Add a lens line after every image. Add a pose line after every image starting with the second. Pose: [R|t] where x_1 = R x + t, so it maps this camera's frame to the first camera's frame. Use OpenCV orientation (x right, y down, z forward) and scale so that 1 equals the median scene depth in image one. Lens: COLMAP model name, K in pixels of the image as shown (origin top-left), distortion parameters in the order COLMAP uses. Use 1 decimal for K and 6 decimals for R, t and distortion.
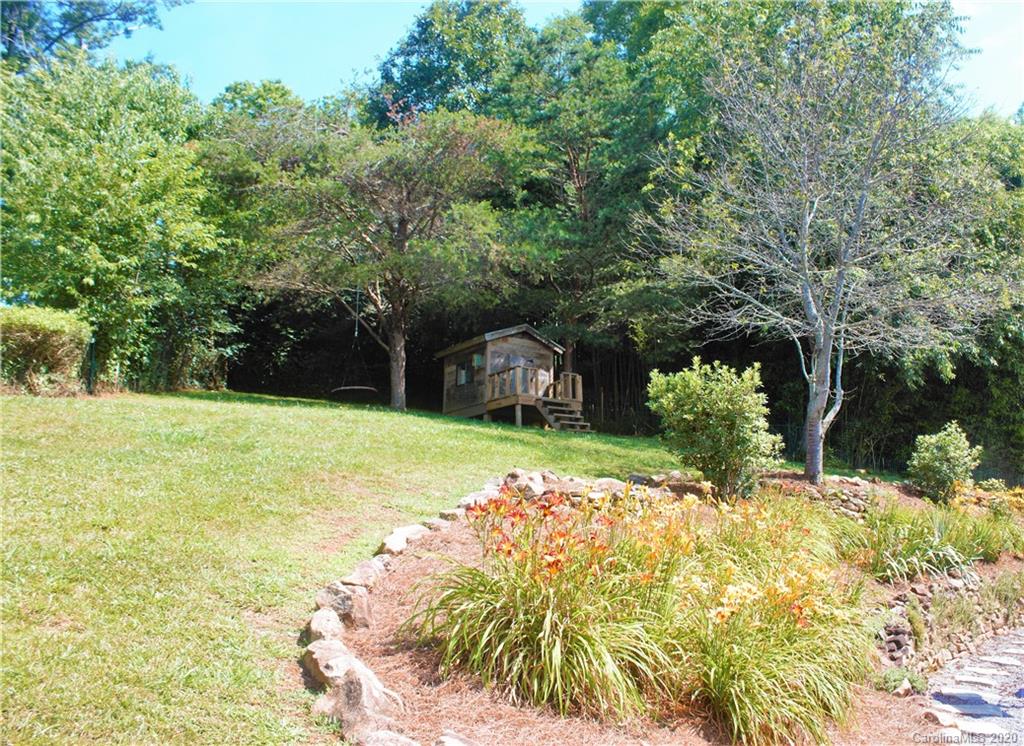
lens RADIAL K [[979.2, 0, 513.9], [0, 979.2, 373.7], [0, 0, 1]] dist [-0.134868, 0.000000]
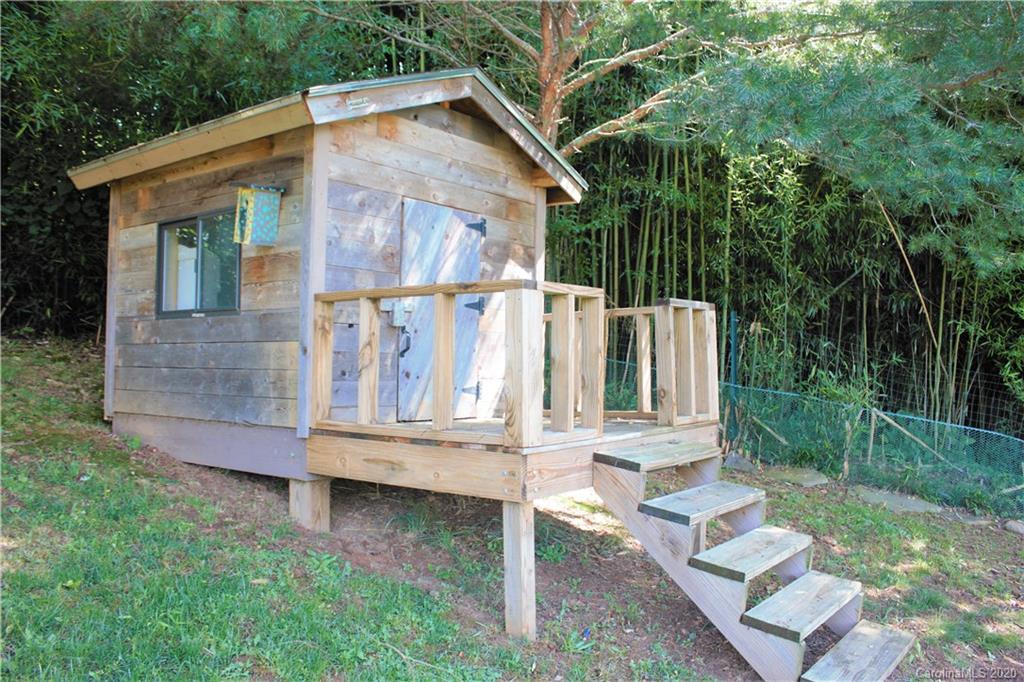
lens RADIAL K [[860.0, 0, 512.9], [0, 860.0, 340.1], [0, 0, 1]] dist [-0.078247, 0.033707]
pose [[0.949743, 0.005706, 0.312978, -0.046022], [-0.058073, 0.985689, 0.158254, -0.021560], [-0.307596, -0.168476, 0.936483, 0.868956]]
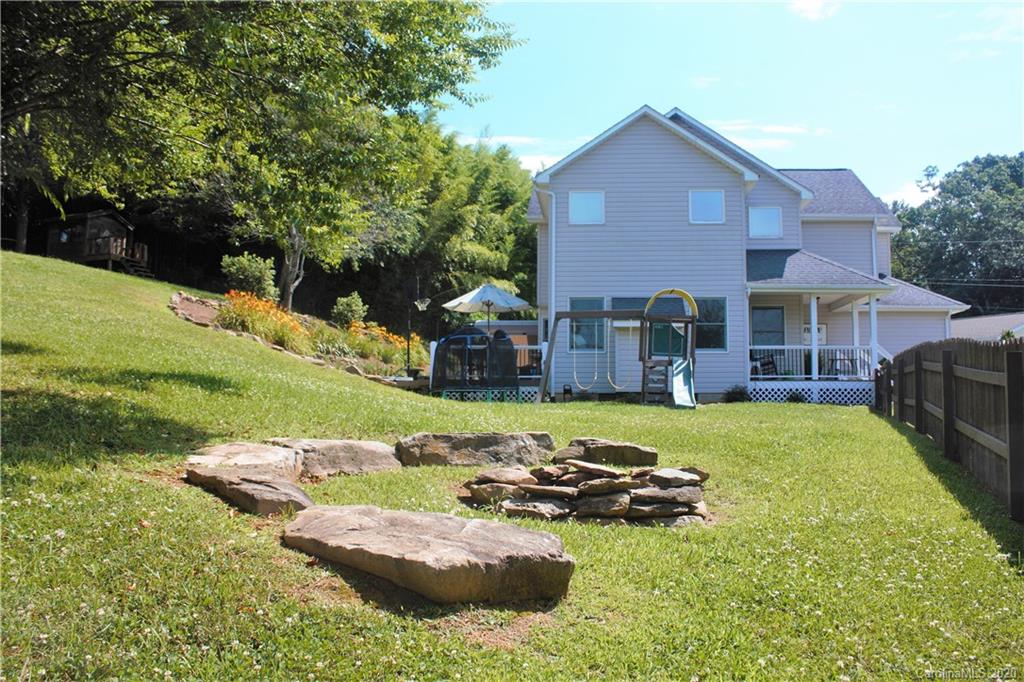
lens RADIAL K [[860.0, 0, 514.4], [0, 860.0, 344.1], [0, 0, 1]] dist [-0.078247, 0.033707]
pose [[0.827332, 0.051537, 0.559343, -0.223860], [-0.113725, 0.990528, 0.076946, -0.015220], [-0.550080, -0.127271, 0.825357, -0.578577]]
